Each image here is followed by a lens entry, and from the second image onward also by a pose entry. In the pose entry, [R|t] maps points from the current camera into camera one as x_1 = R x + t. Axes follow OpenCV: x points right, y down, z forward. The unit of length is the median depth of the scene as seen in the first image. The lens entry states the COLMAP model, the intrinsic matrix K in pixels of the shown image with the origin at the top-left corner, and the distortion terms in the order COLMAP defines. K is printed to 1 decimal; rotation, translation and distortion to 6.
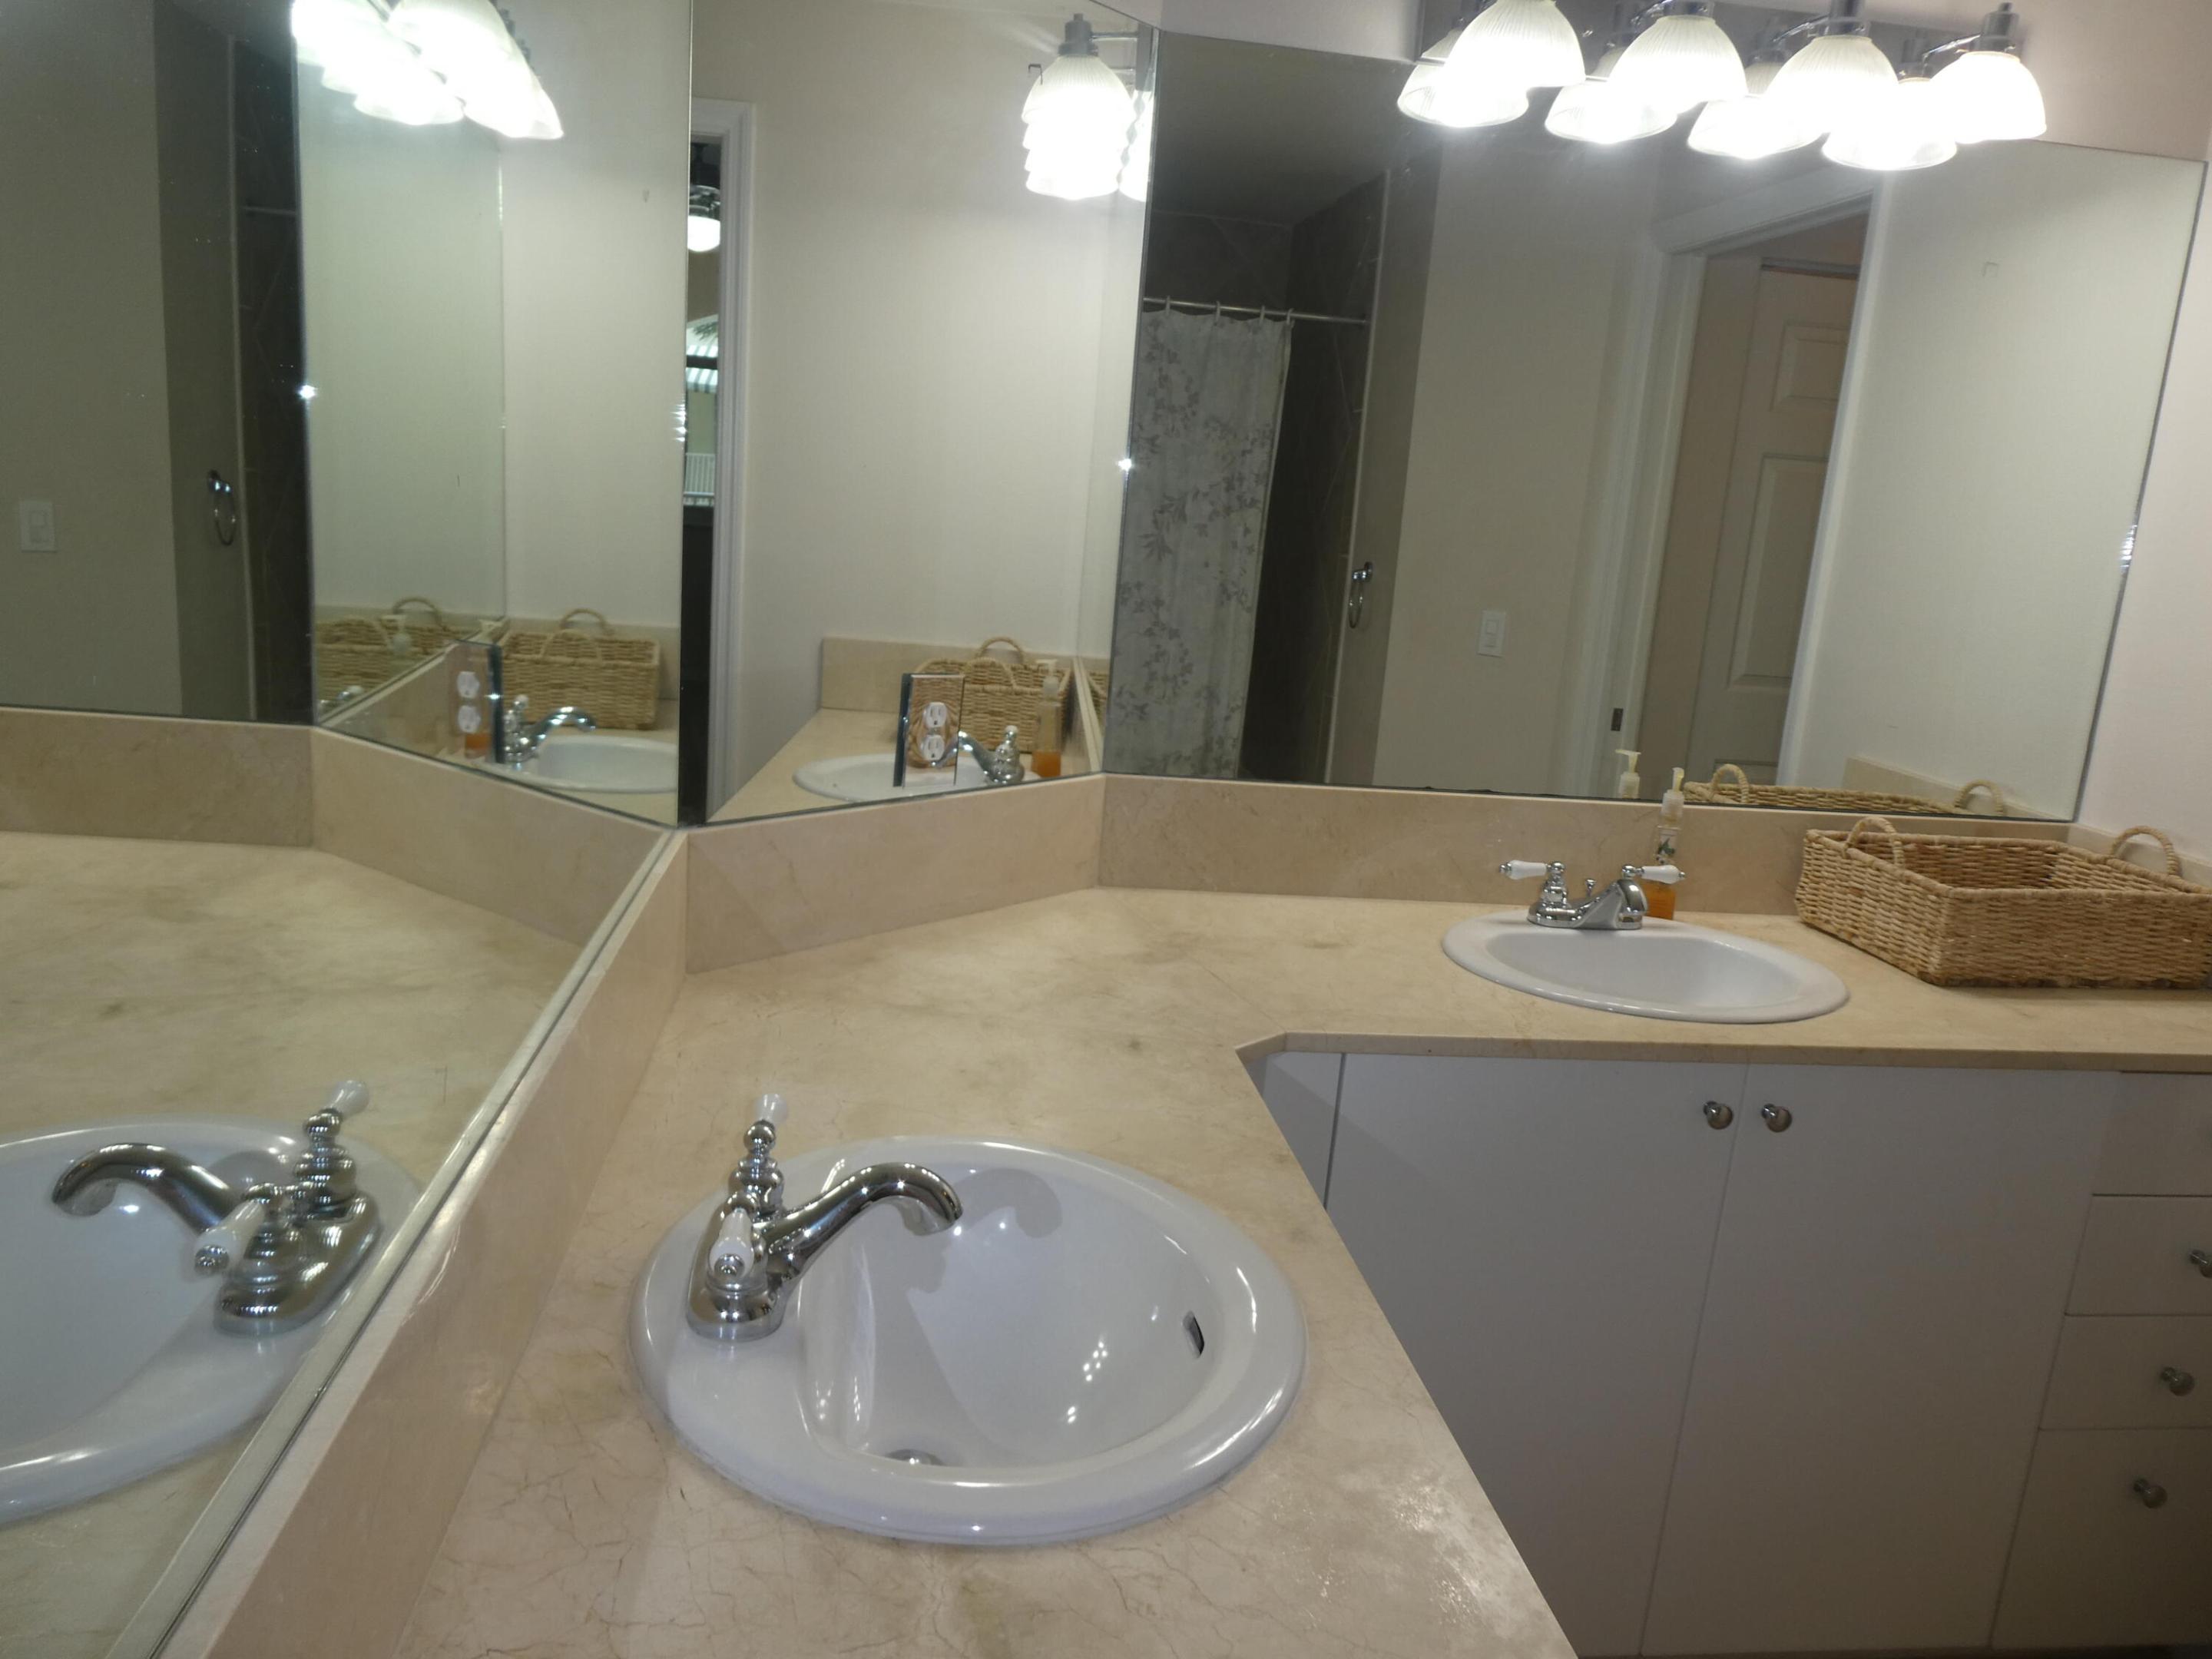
lens RADIAL K [[1598.0, 0, 1113.6], [0, 1598.0, 831.2], [0, 0, 1]] dist [-0.001875, 0.005929]
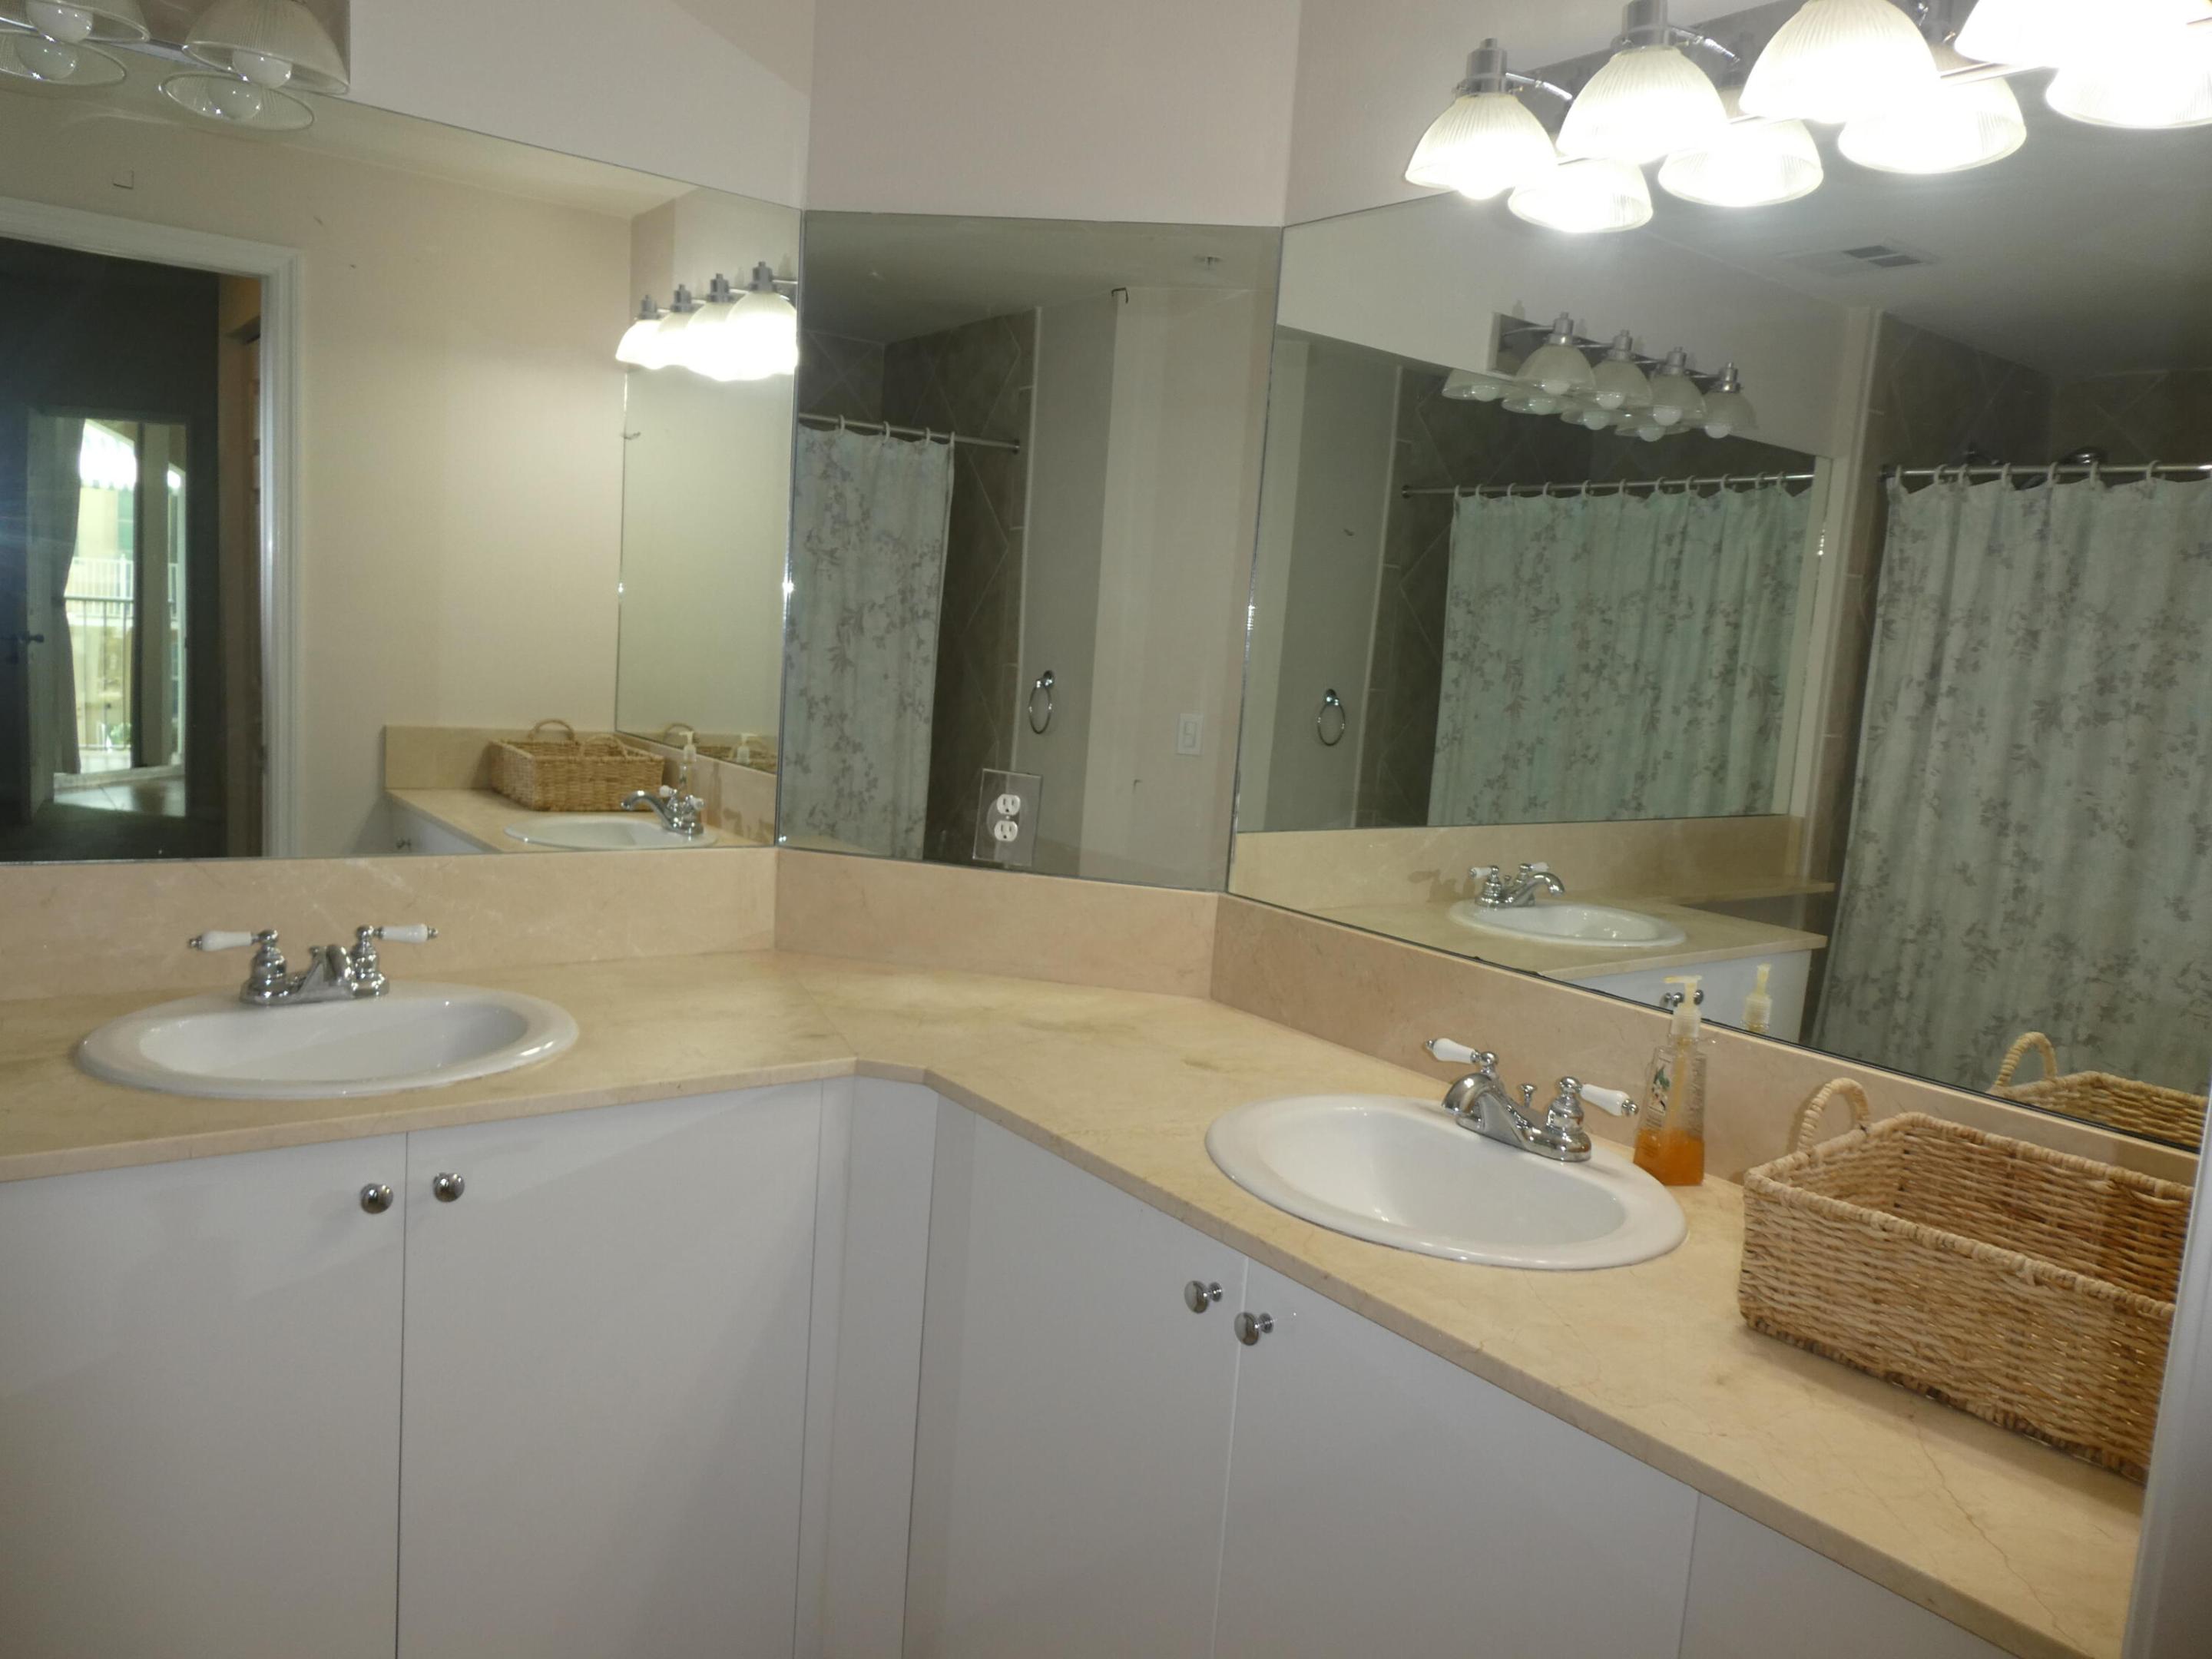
lens RADIAL K [[1598.0, 0, 1112.0], [0, 1598.0, 830.4], [0, 0, 1]] dist [-0.001875, 0.005929]
pose [[0.491718, 0.067212, -0.868157, 1.063369], [-0.225687, 0.972783, -0.052515, -0.005137], [0.840999, 0.221754, 0.493504, 0.493757]]
